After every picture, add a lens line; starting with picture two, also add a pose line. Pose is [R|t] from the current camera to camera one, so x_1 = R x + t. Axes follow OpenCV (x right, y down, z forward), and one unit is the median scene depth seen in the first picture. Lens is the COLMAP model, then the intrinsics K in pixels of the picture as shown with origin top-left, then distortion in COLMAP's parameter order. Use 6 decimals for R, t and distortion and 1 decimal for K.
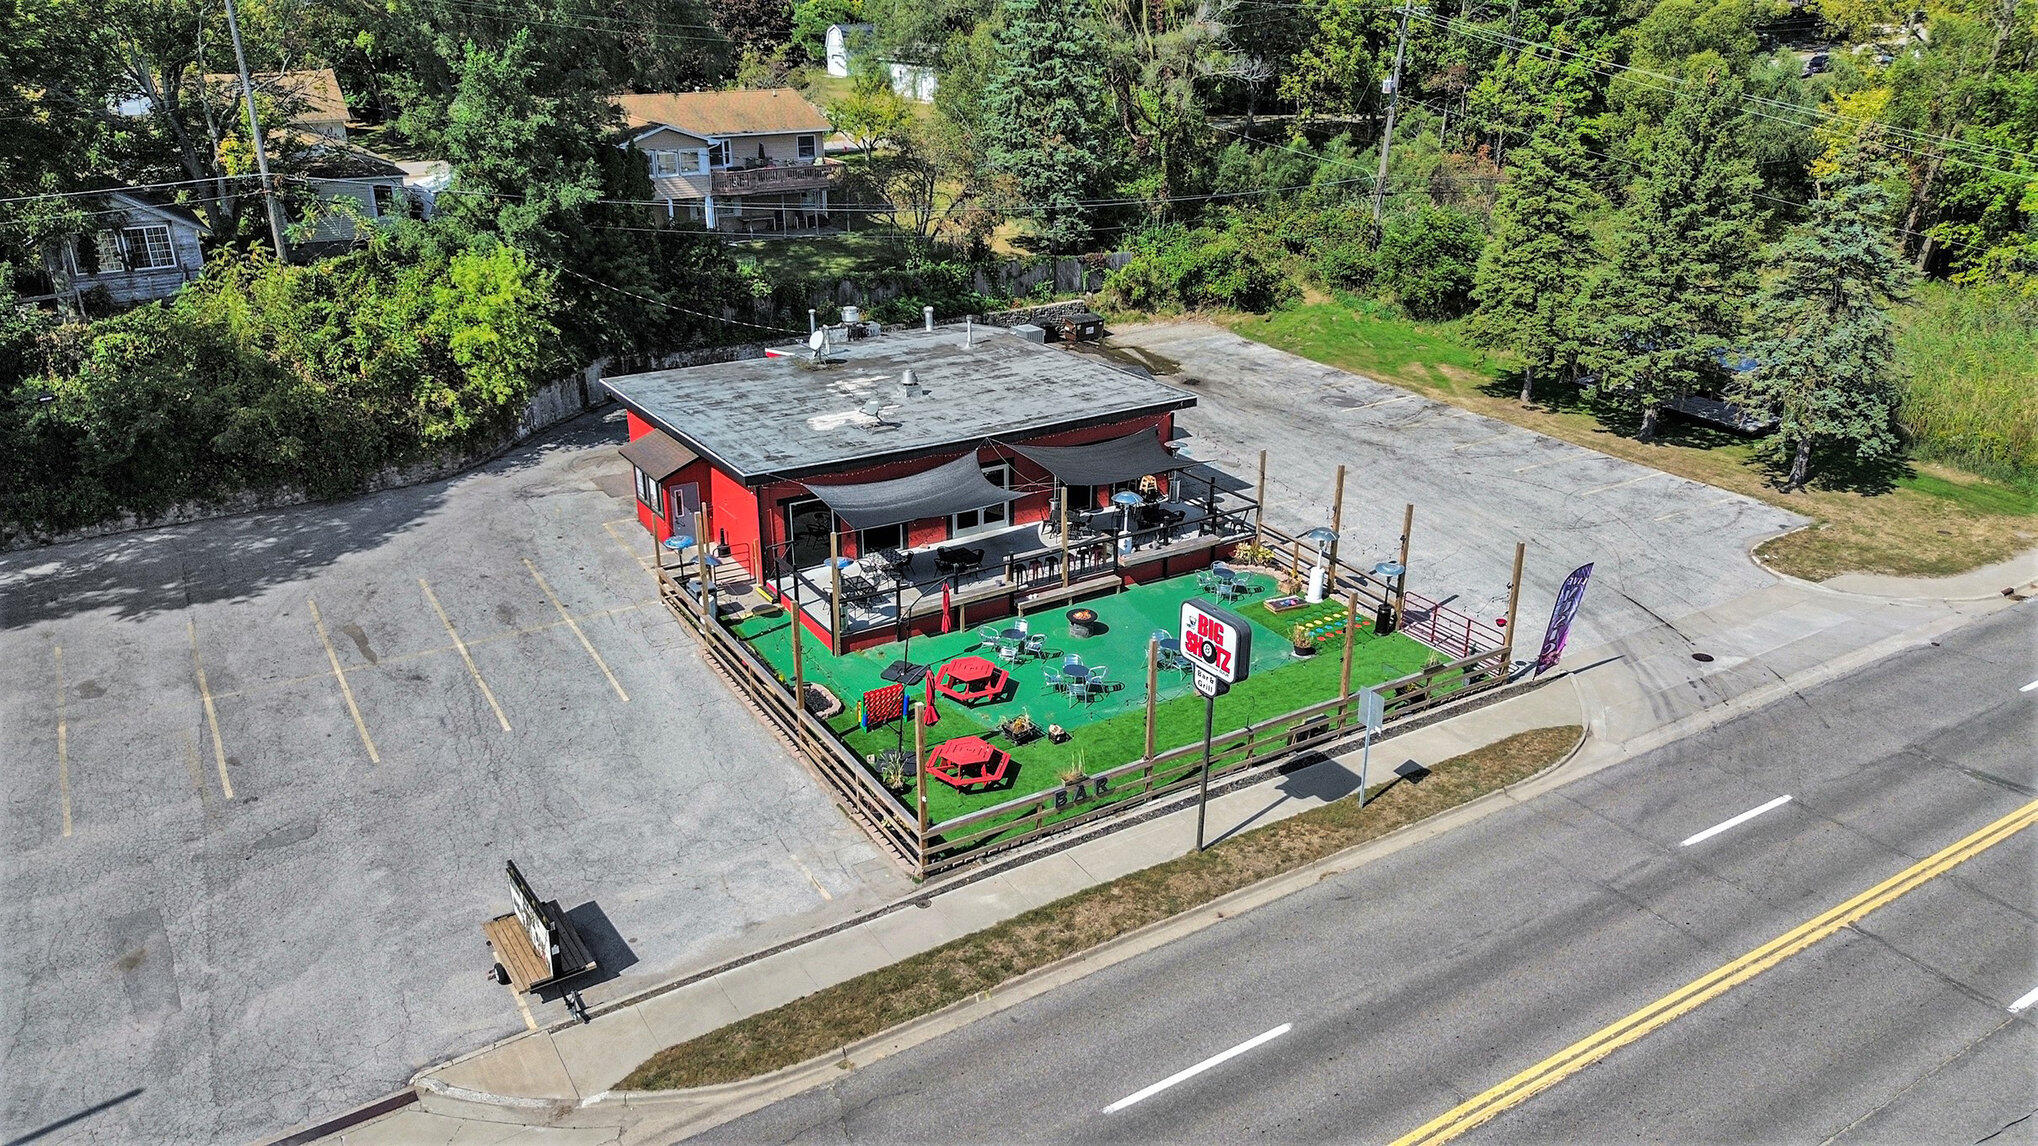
lens RADIAL K [[1452.7, 0, 1016.1], [0, 1452.7, 566.0], [0, 0, 1]] dist [0.060810, -0.055817]
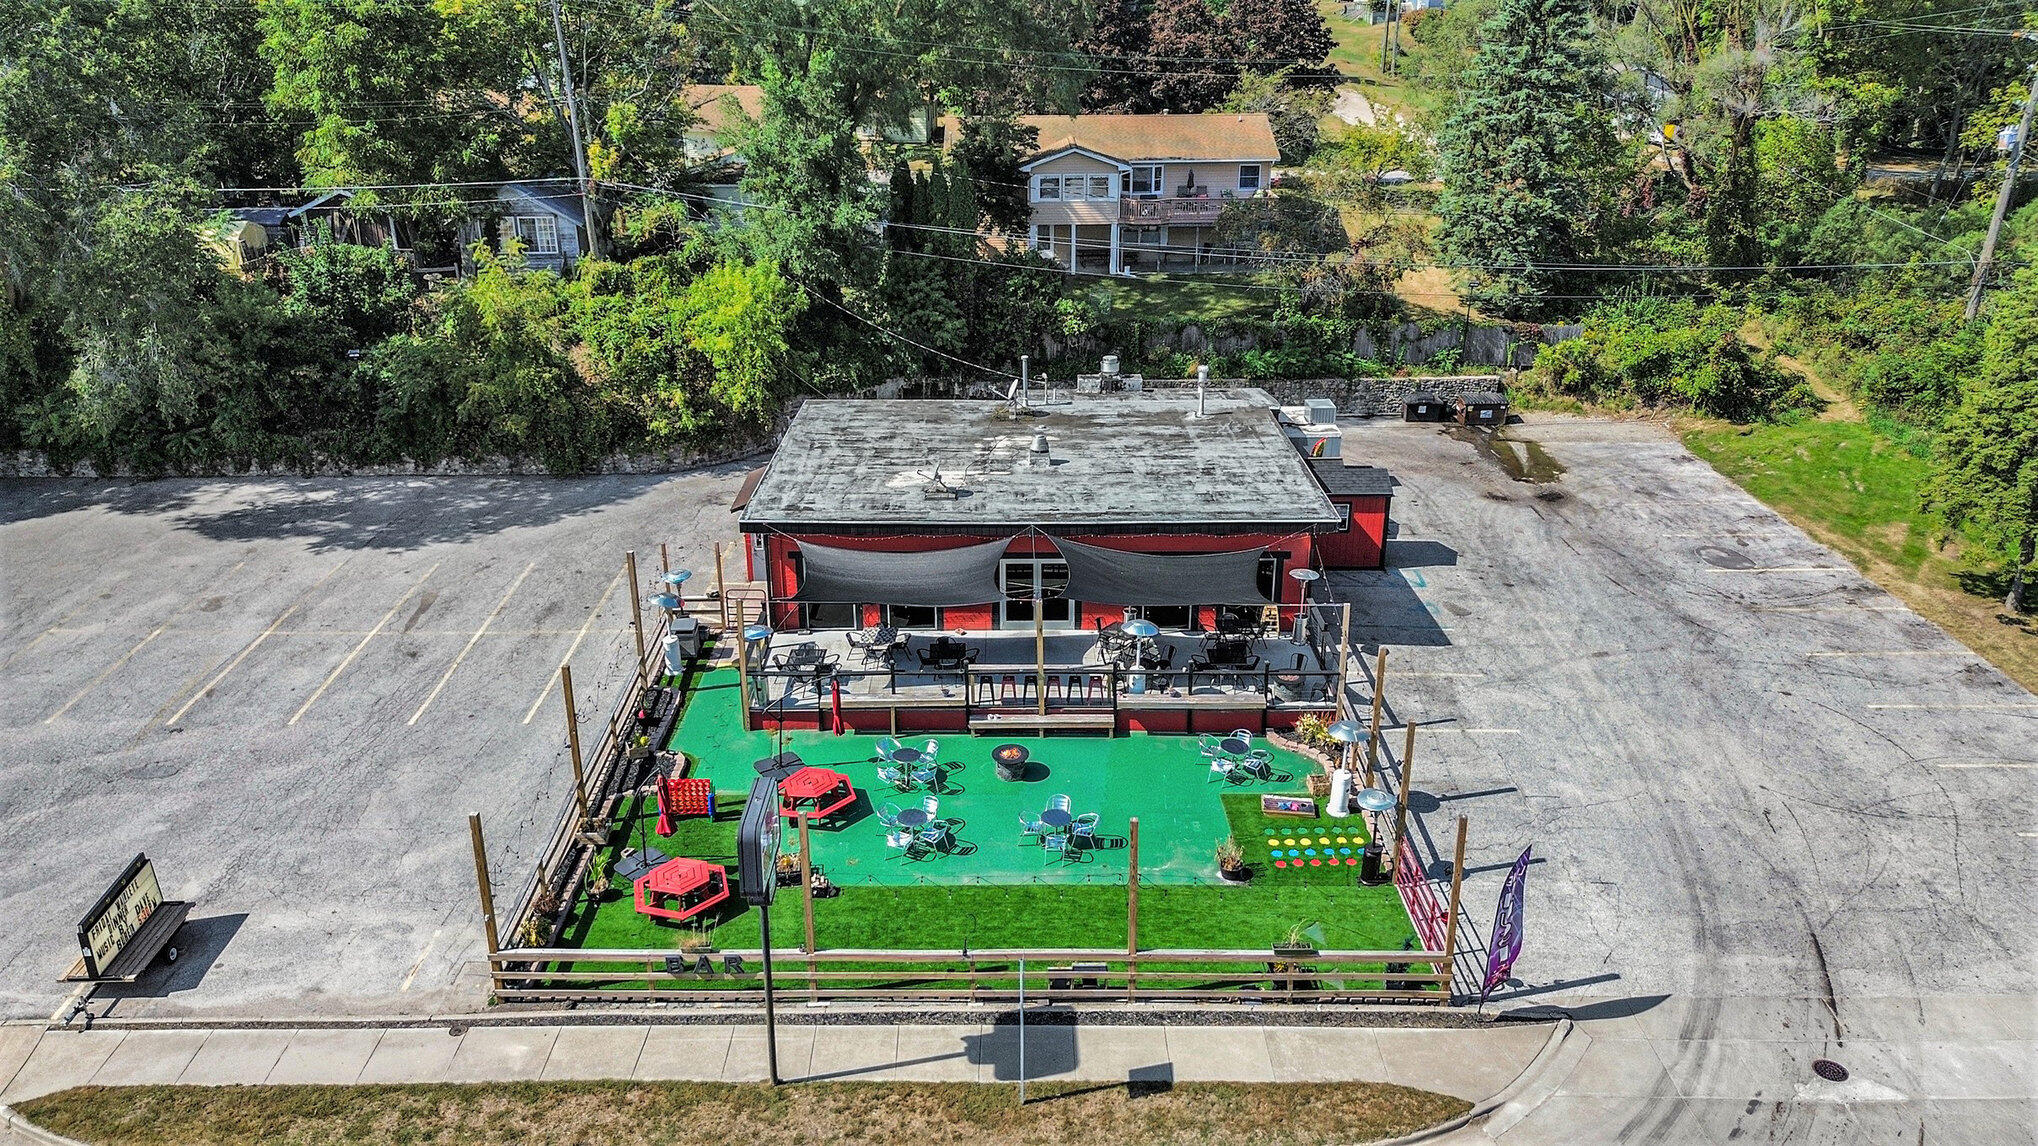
lens RADIAL K [[1452.7, 0, 1018.2], [0, 1452.7, 560.1], [0, 0, 1]] dist [0.060810, -0.055817]
pose [[0.848189, 0.189601, -0.494597, 0.388634], [-0.194091, 0.980047, 0.042847, -0.098993], [0.492853, 0.059654, 0.868066, 0.228213]]
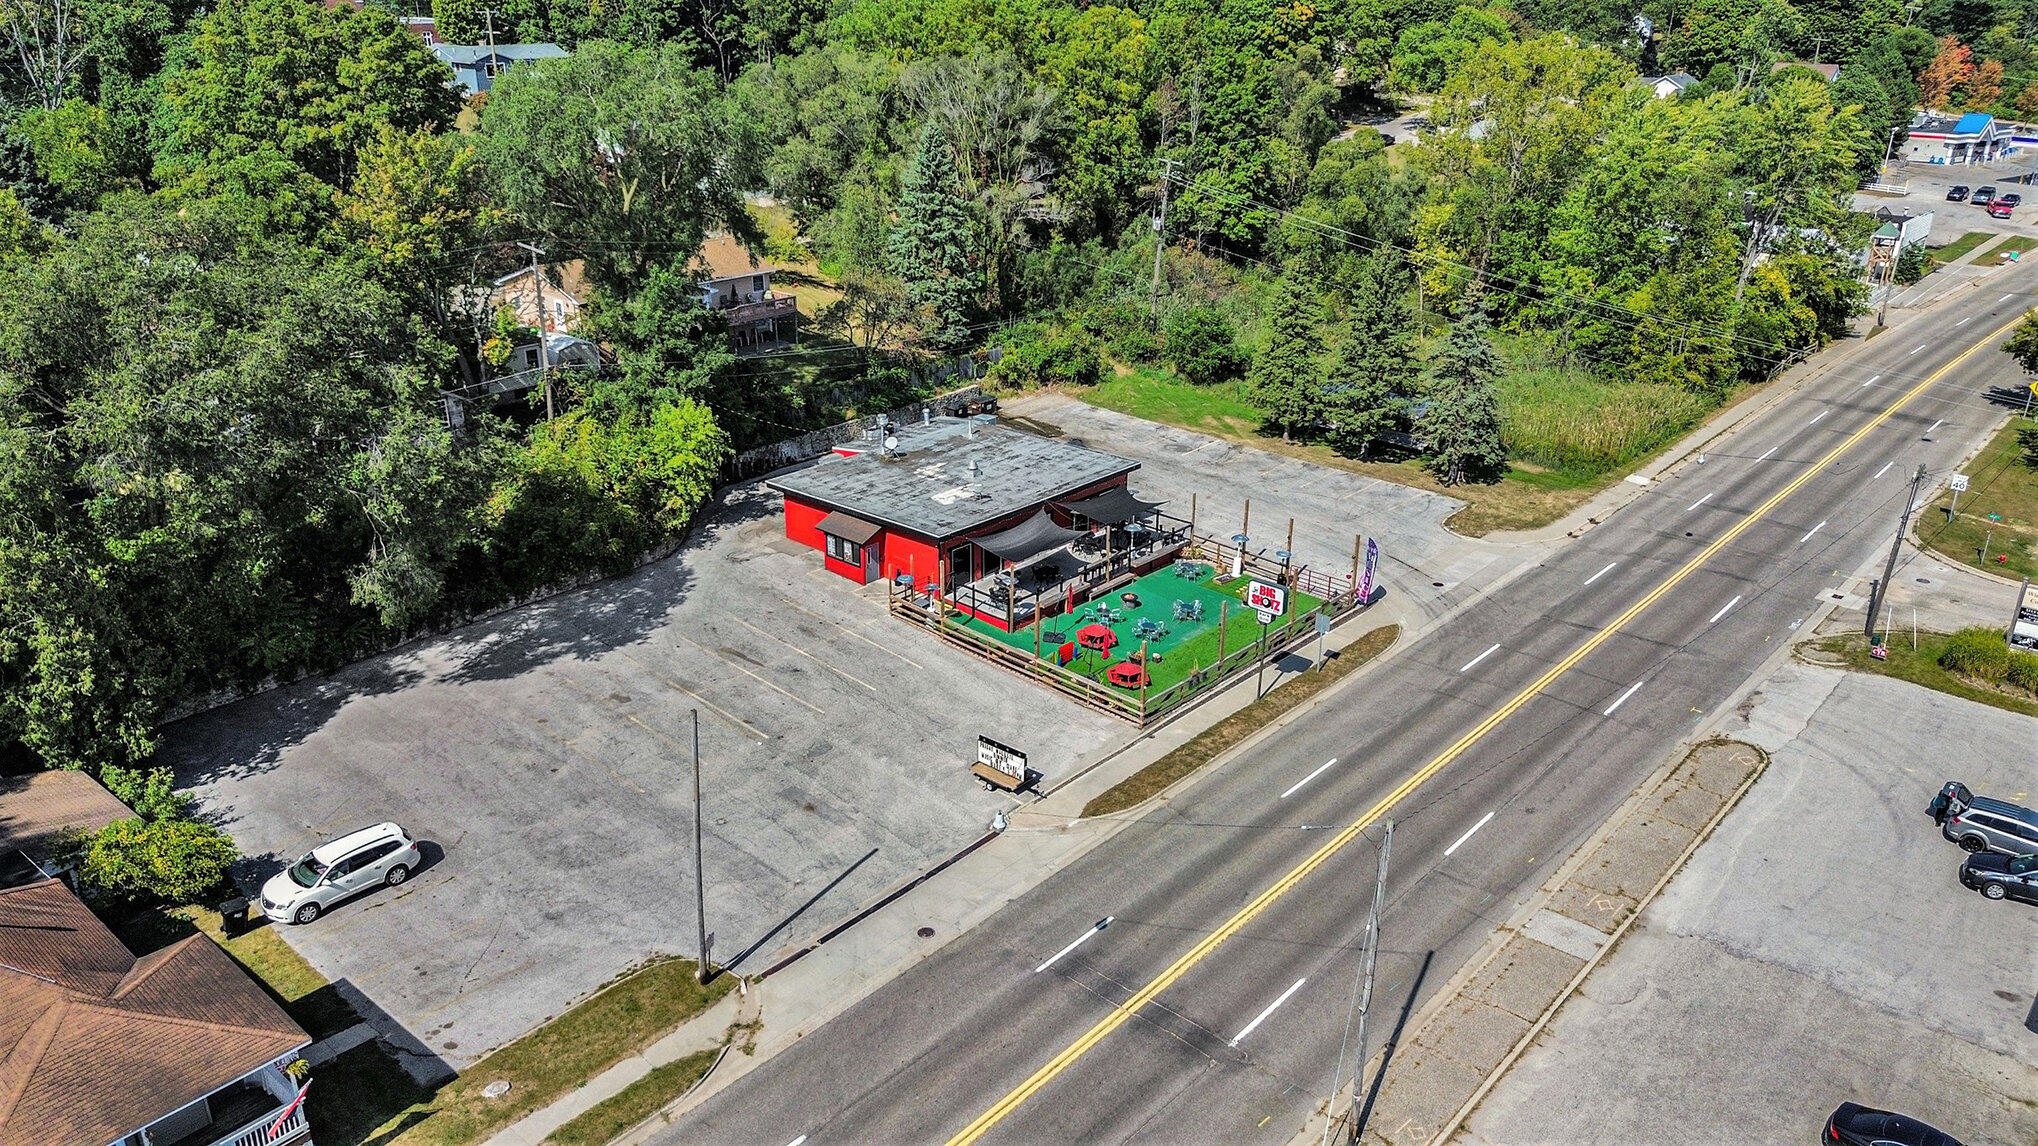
lens RADIAL K [[1452.7, 0, 1010.4], [0, 1452.7, 566.4], [0, 0, 1]] dist [0.060810, -0.055817]
pose [[0.961992, -0.099705, 0.254226, -0.475851], [0.098934, 0.994968, 0.015849, -0.040209], [-0.254527, 0.009905, 0.967015, -0.602152]]
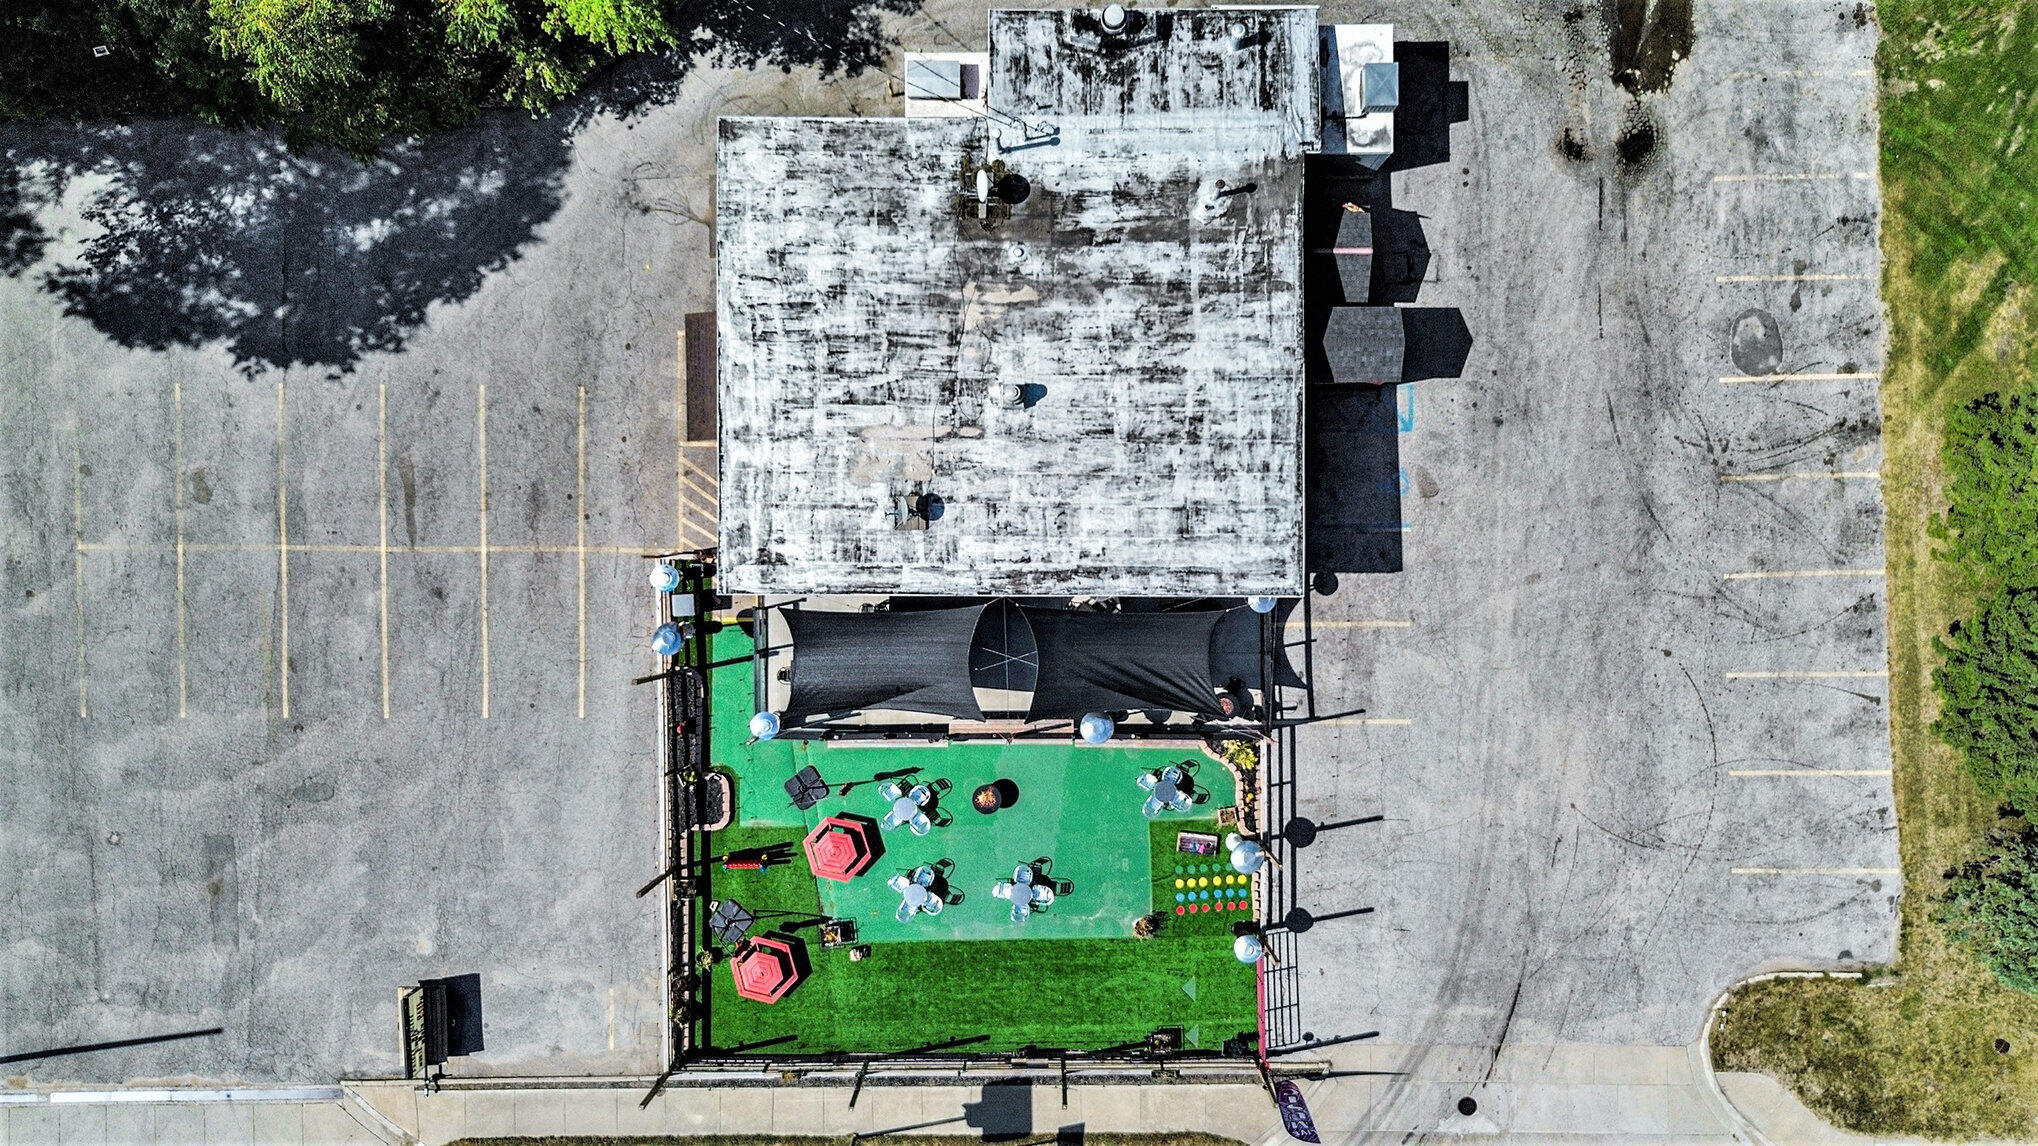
lens RADIAL K [[1452.7, 0, 1017.4], [0, 1452.7, 573.0], [0, 0, 1]] dist [0.060810, -0.055817]
pose [[0.848223, 0.529512, -0.011587, -0.009857], [-0.186751, 0.319484, 0.929007, -0.885856], [0.495622, -0.785841, 0.369881, 0.650624]]
